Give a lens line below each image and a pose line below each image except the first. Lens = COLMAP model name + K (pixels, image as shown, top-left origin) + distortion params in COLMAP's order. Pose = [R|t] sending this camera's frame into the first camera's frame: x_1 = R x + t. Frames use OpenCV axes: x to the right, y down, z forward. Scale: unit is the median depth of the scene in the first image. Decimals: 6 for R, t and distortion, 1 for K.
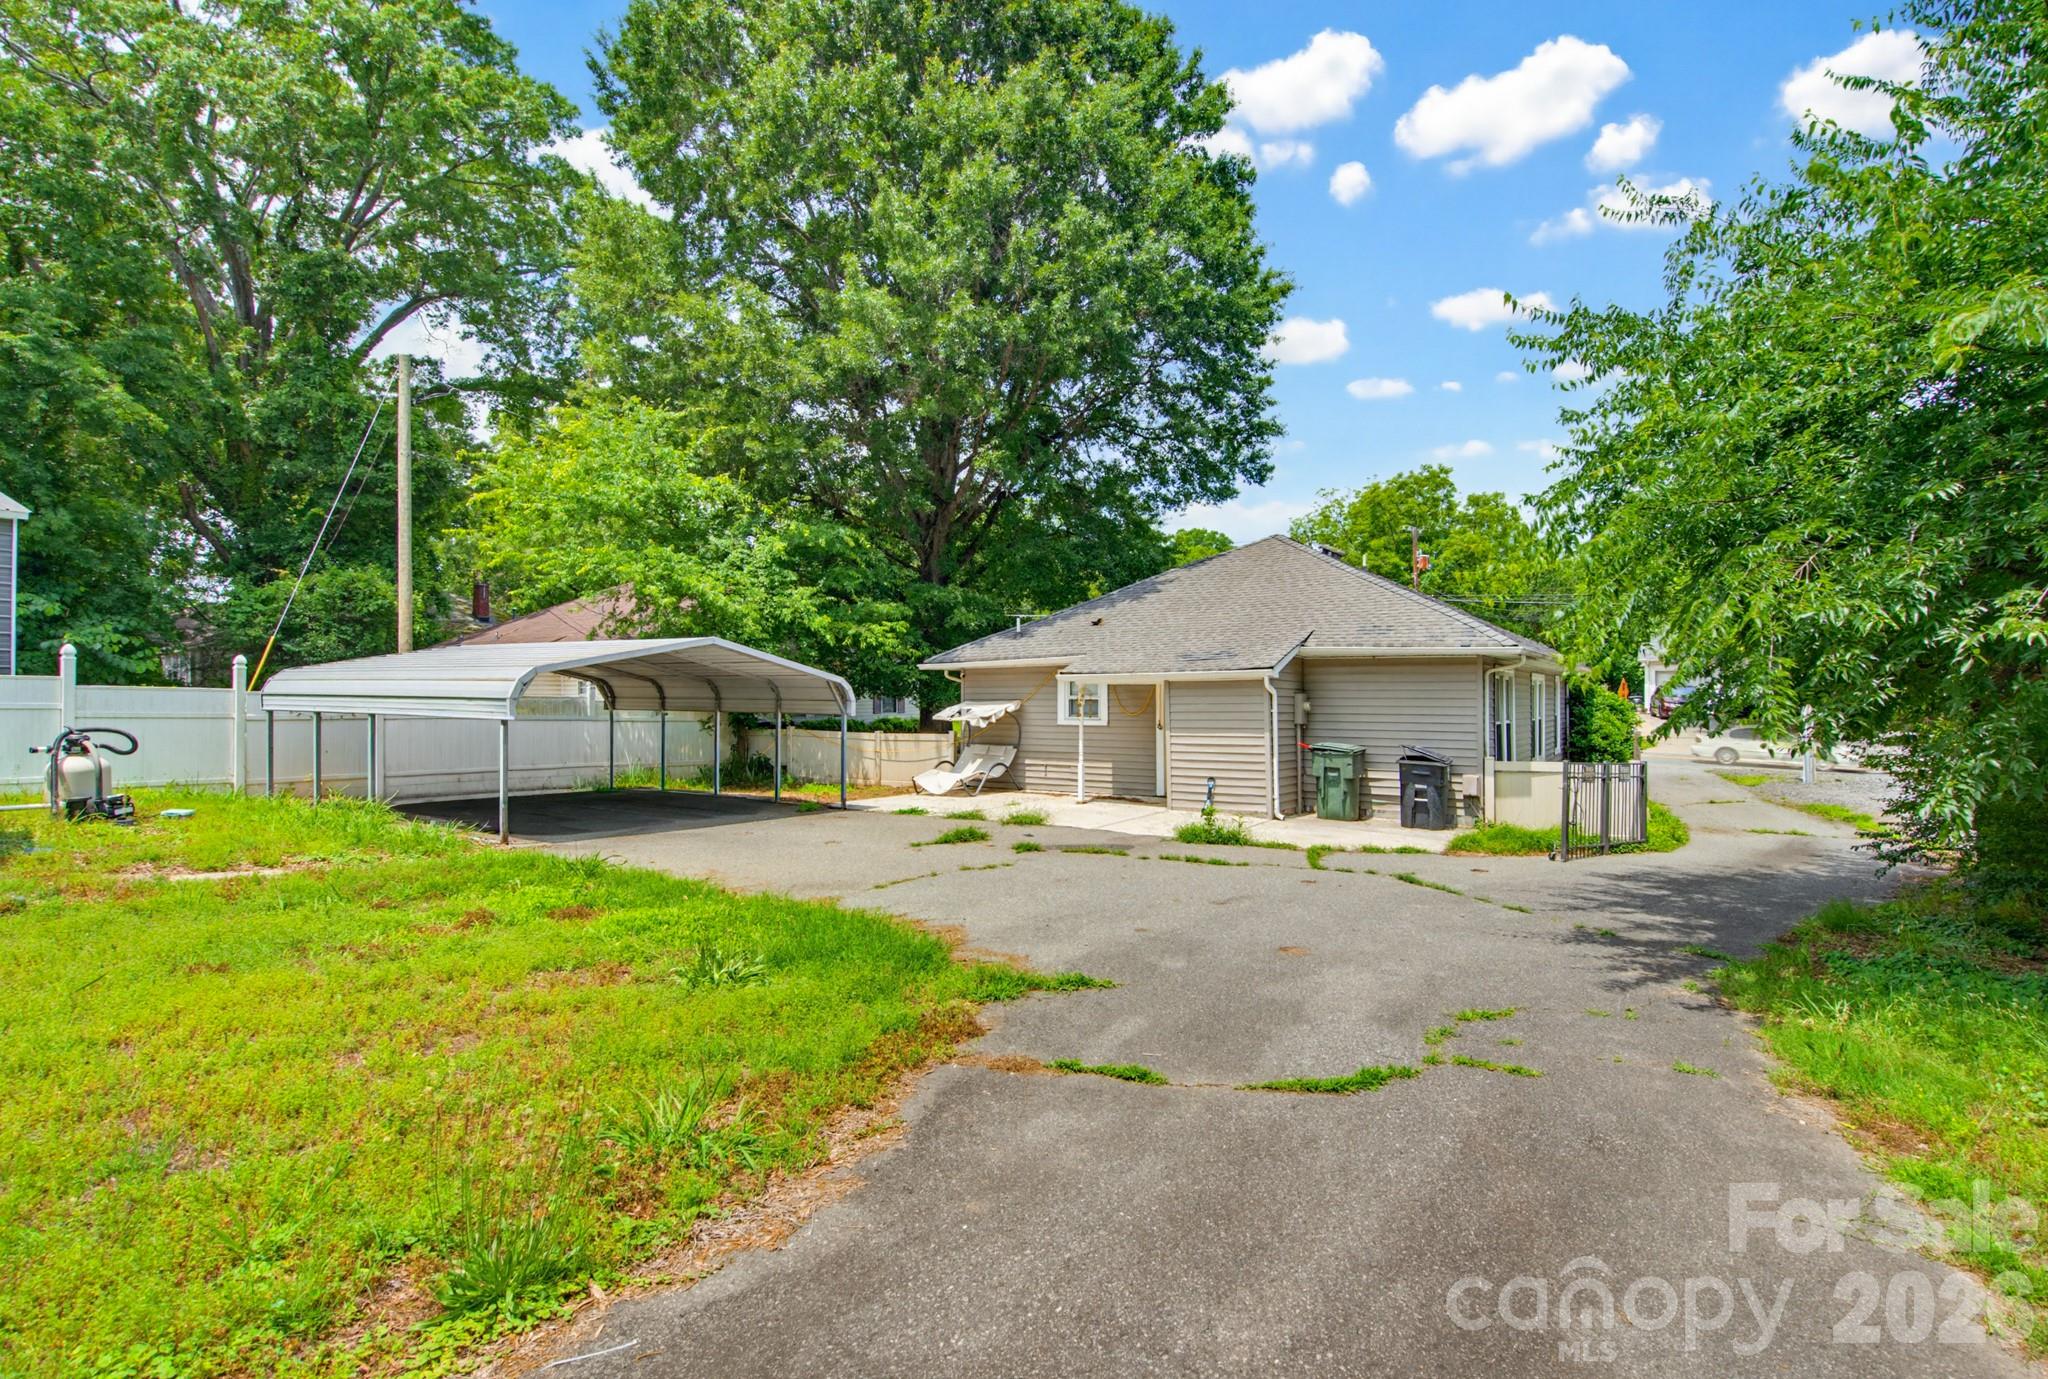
lens RADIAL K [[908.0, 0, 1024.0], [0, 908.0, 689.5], [0, 0, 1]] dist [-0.001392, -0.000051]
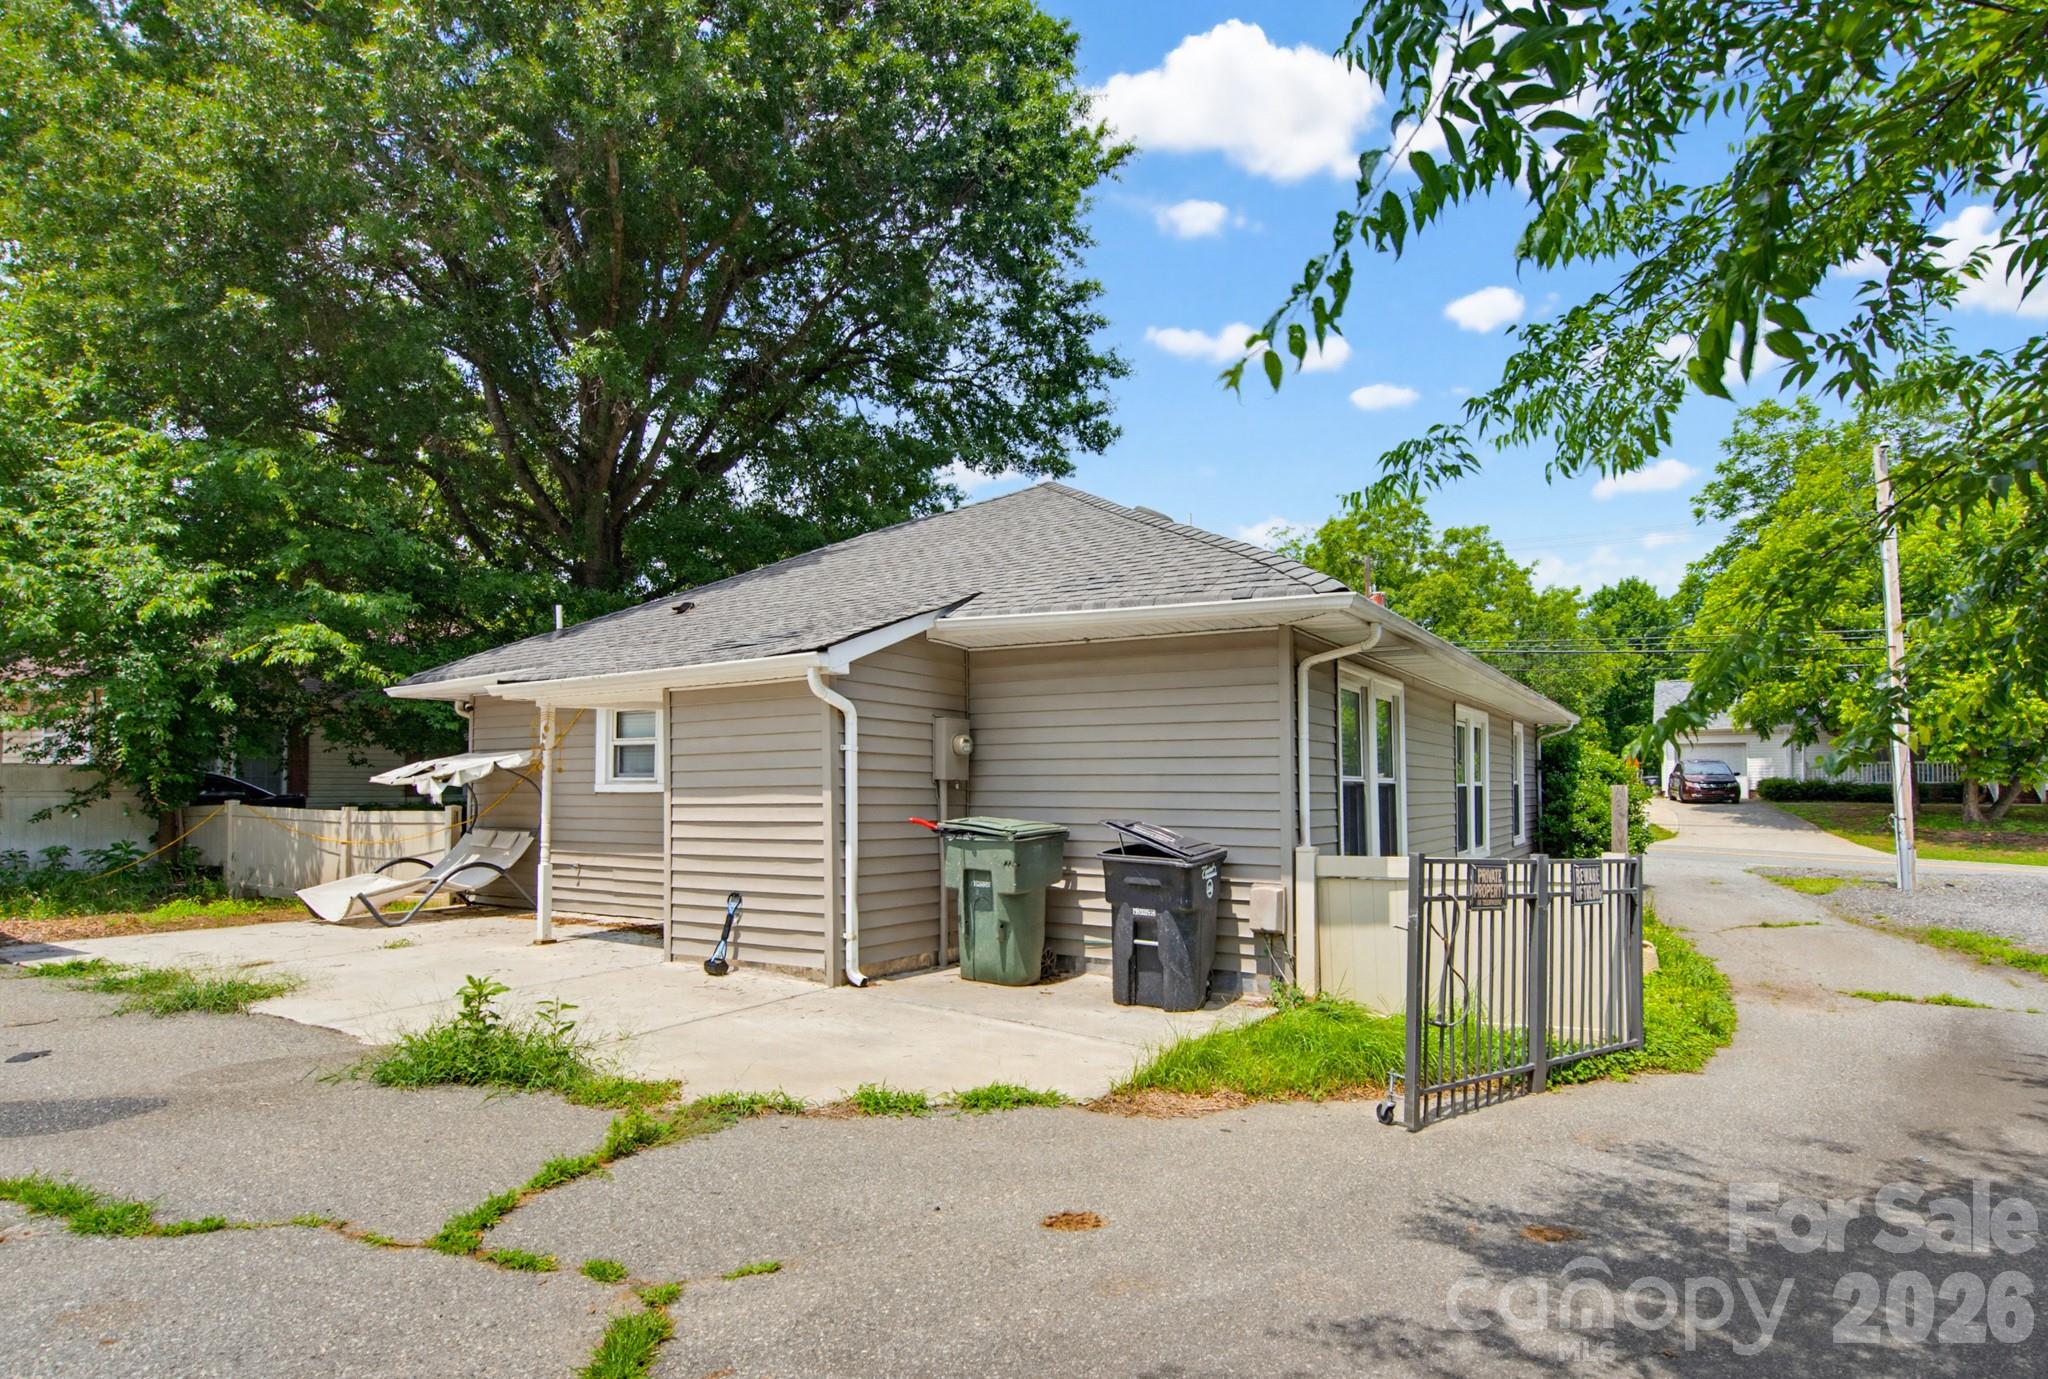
lens RADIAL K [[1086.9, 0, 967.9], [0, 1086.9, 741.0], [0, 0, 1]] dist [0.005505, -0.000524]
pose [[0.999497, 0.000482, 0.031718, 0.308899], [0.000442, 0.999575, -0.029132, 0.035397], [-0.031719, 0.029131, 0.999072, 0.433171]]
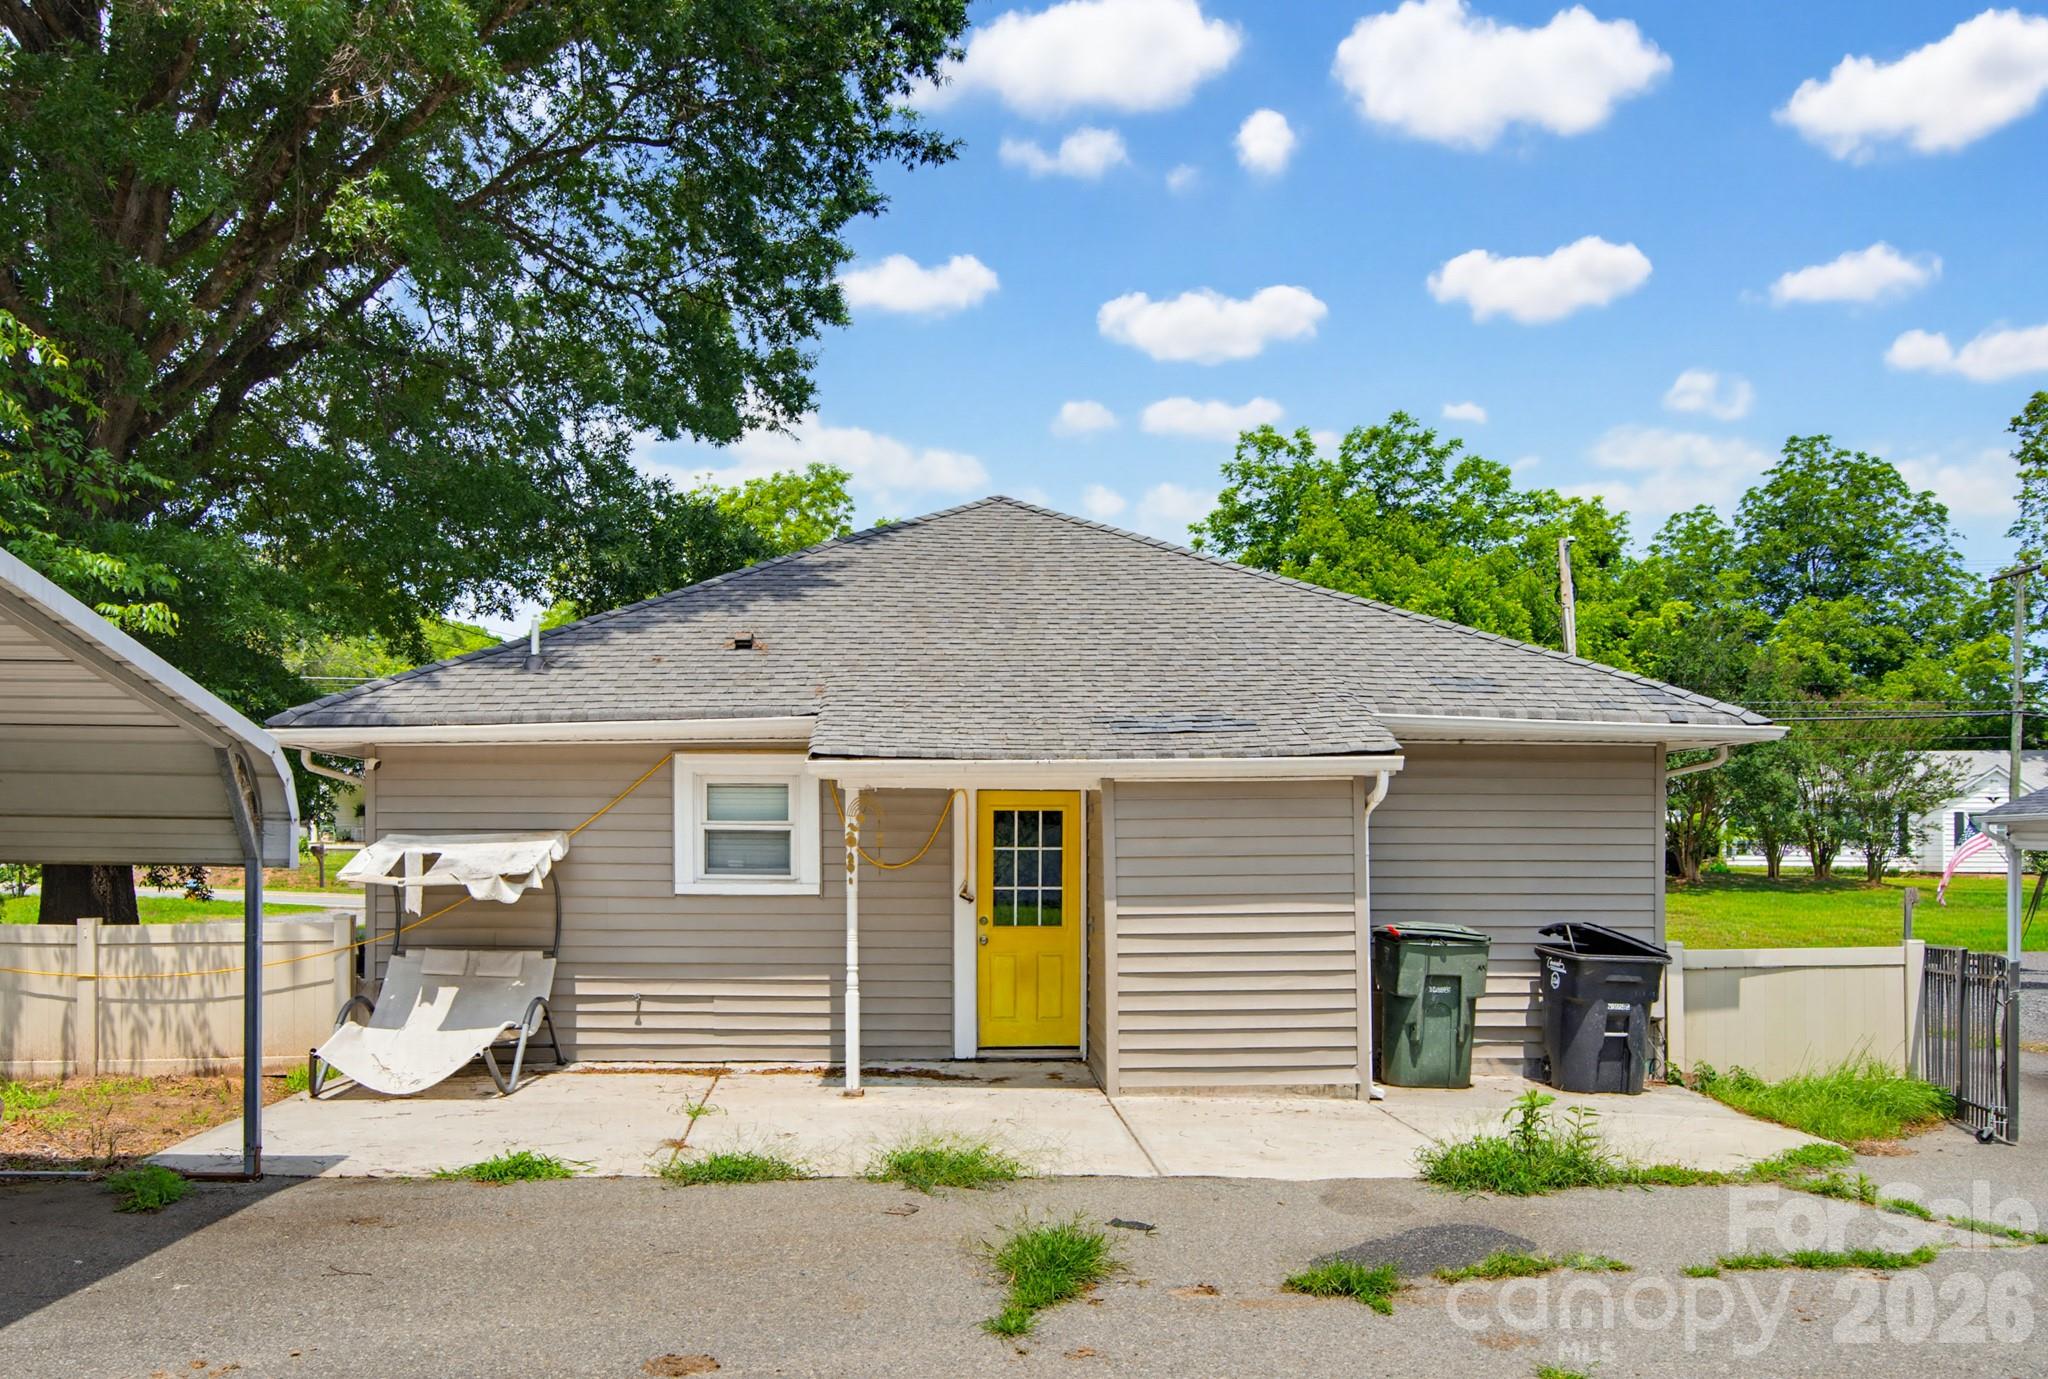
lens RADIAL K [[1573.4, 0, 1021.8], [0, 1573.4, 879.0], [0, 0, 1]] dist [-0.053592, 0.000957]
pose [[0.831154, -0.008128, 0.555983, -0.274493], [-0.008163, 0.999607, 0.026817, 0.016778], [-0.555982, -0.026827, 0.830761, 0.447296]]
